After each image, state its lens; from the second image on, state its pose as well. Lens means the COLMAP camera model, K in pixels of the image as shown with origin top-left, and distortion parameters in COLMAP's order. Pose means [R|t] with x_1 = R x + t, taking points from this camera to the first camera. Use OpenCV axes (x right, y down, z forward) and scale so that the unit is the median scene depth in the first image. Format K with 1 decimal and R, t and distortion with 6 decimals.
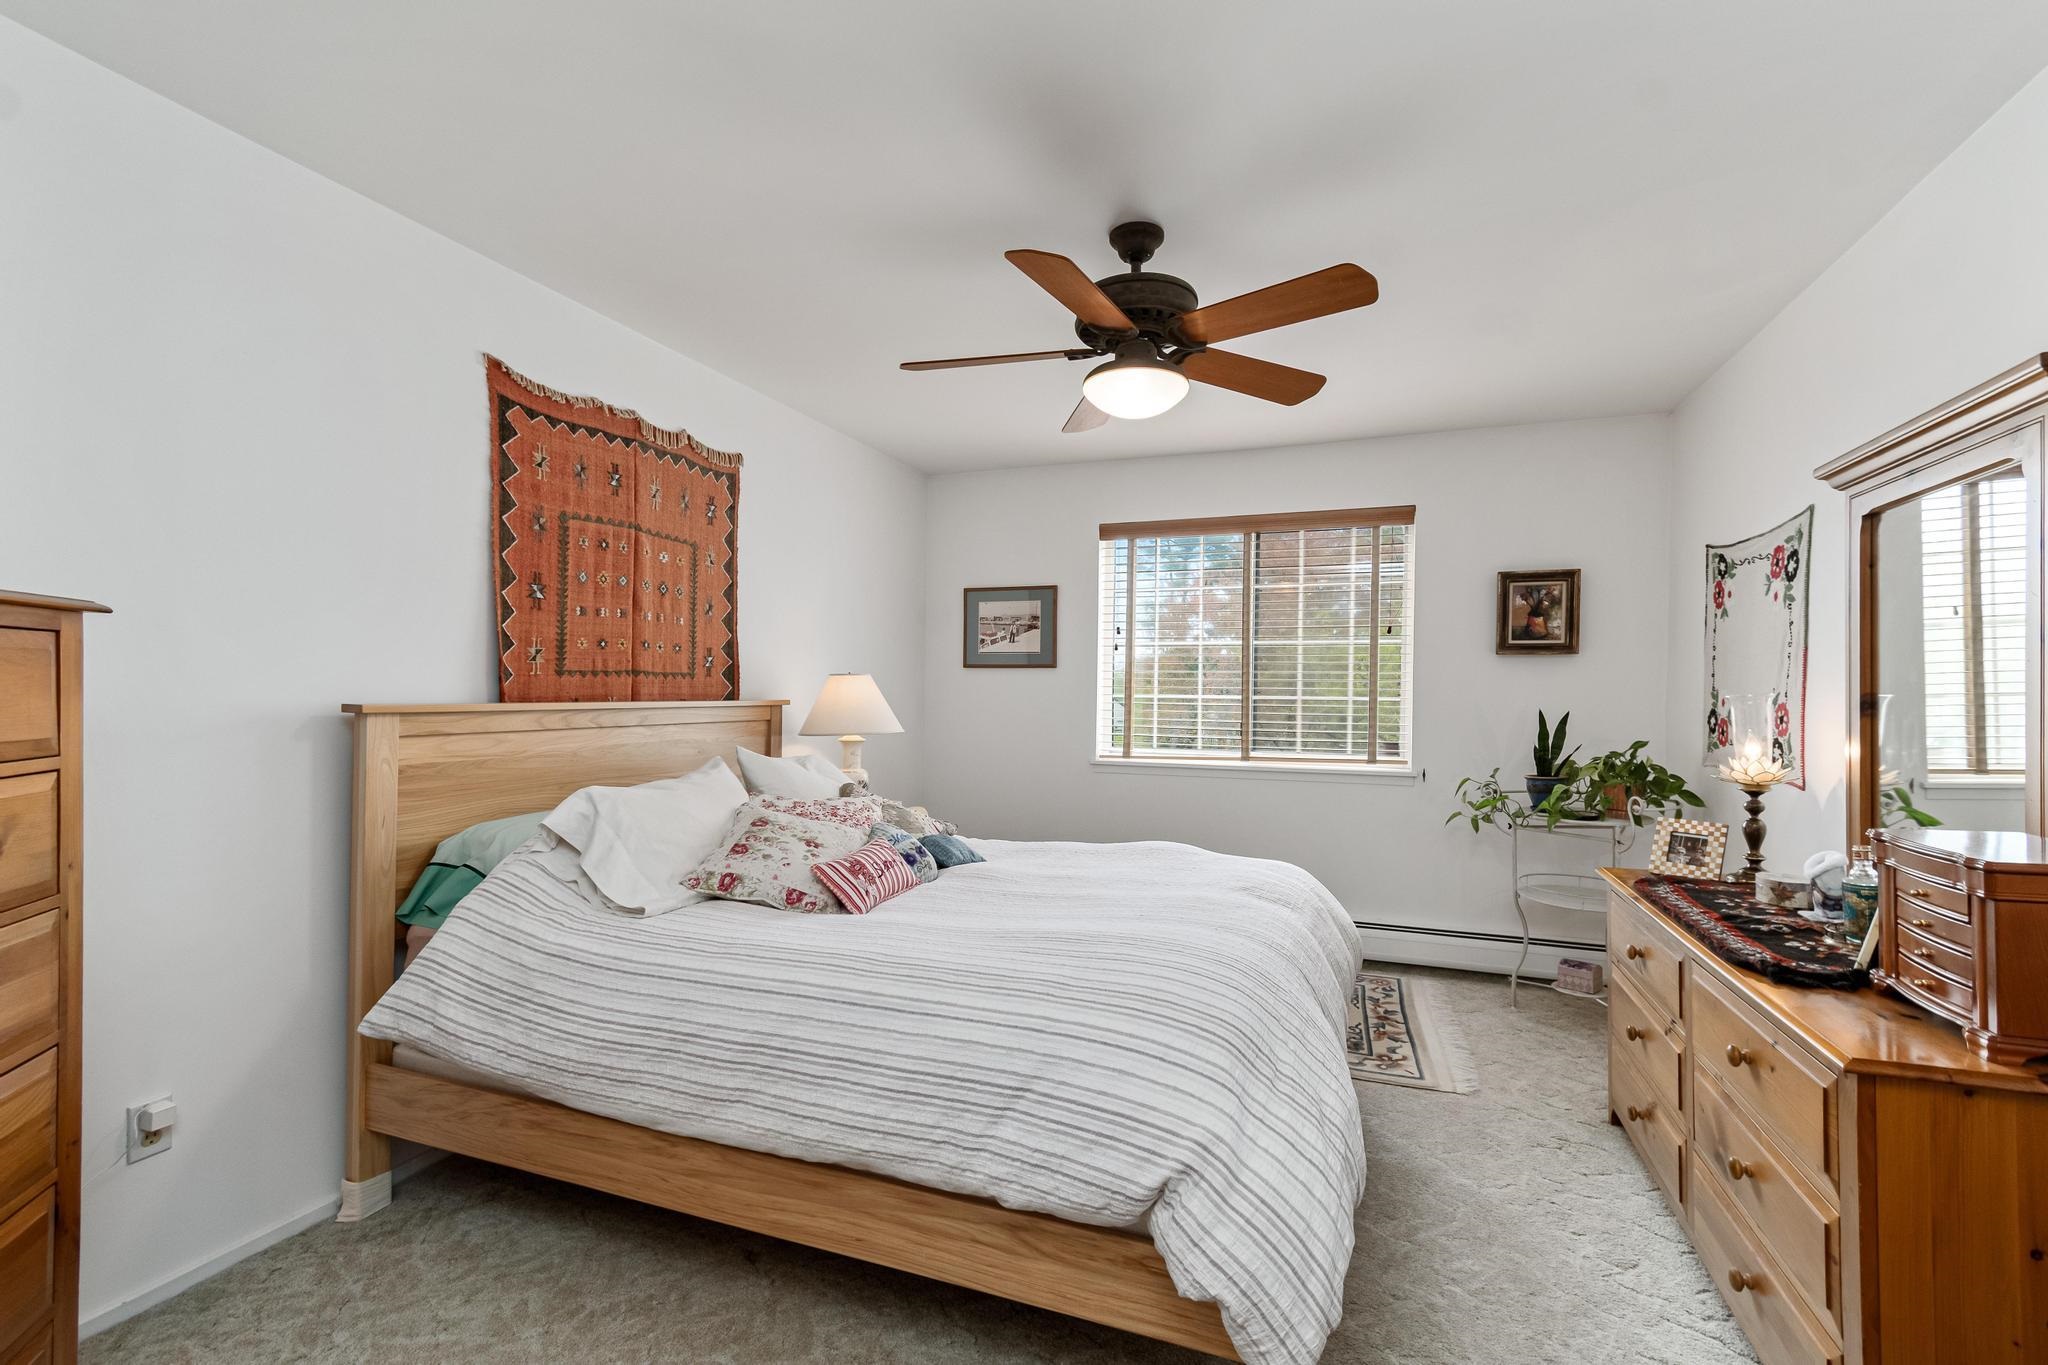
lens RADIAL K [[913.5, 0, 1015.4], [0, 913.5, 692.0], [0, 0, 1]] dist [0.020031, -0.003333]
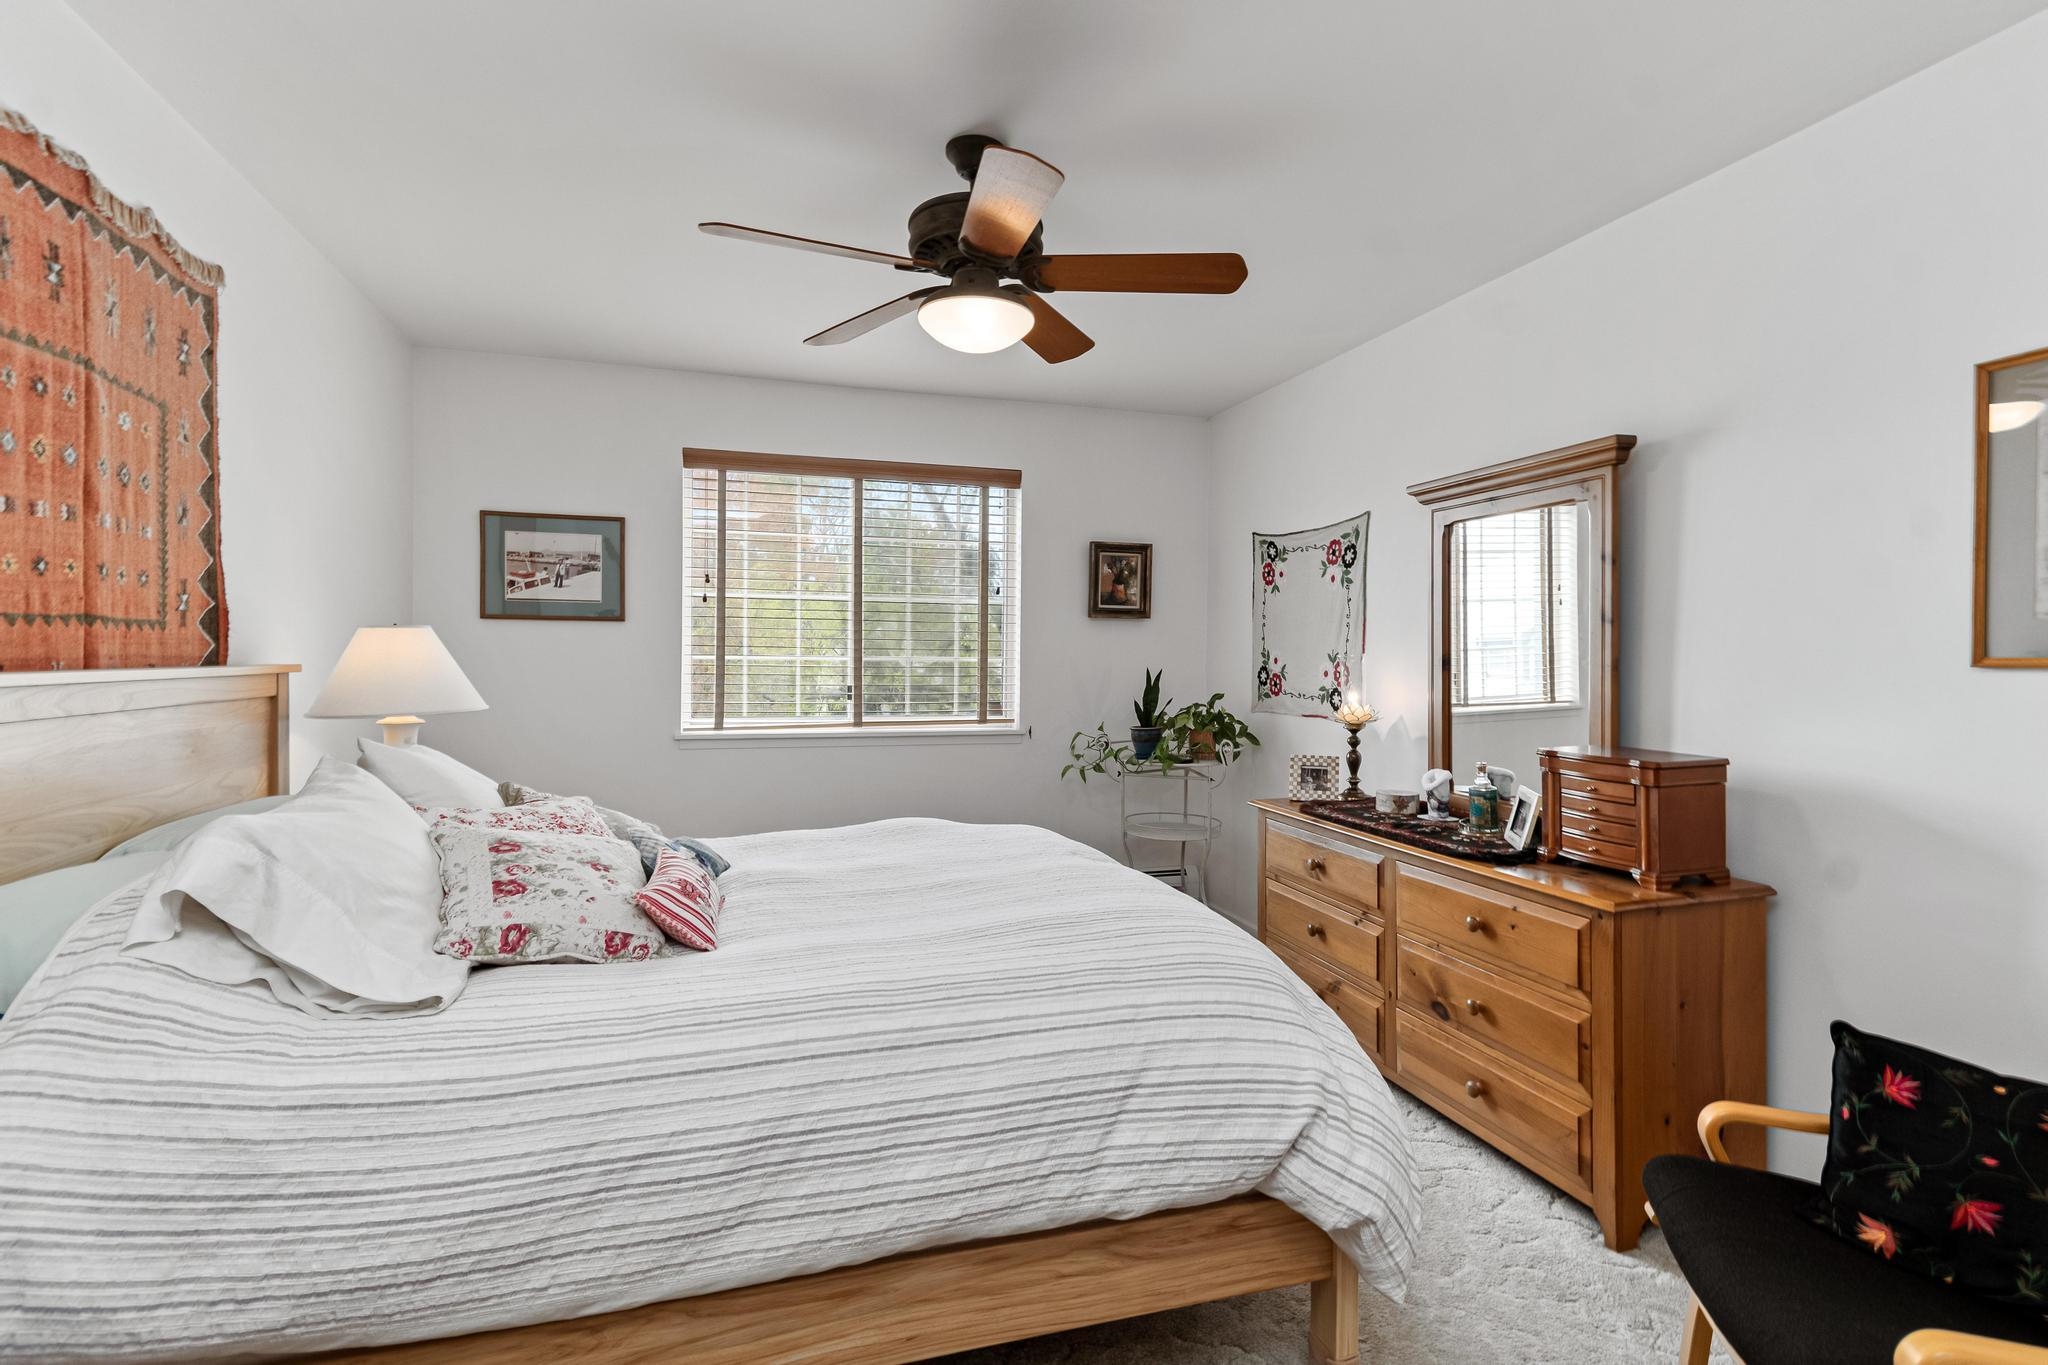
lens RADIAL K [[1010.4, 0, 1036.3], [0, 1010.4, 661.6], [0, 0, 1]] dist [0.022903, -0.005273]
pose [[0.783559, -0.006053, 0.621288, -0.369220], [-0.000952, 0.999940, 0.010943, -0.002275], [-0.621317, -0.009165, 0.783506, 0.140964]]
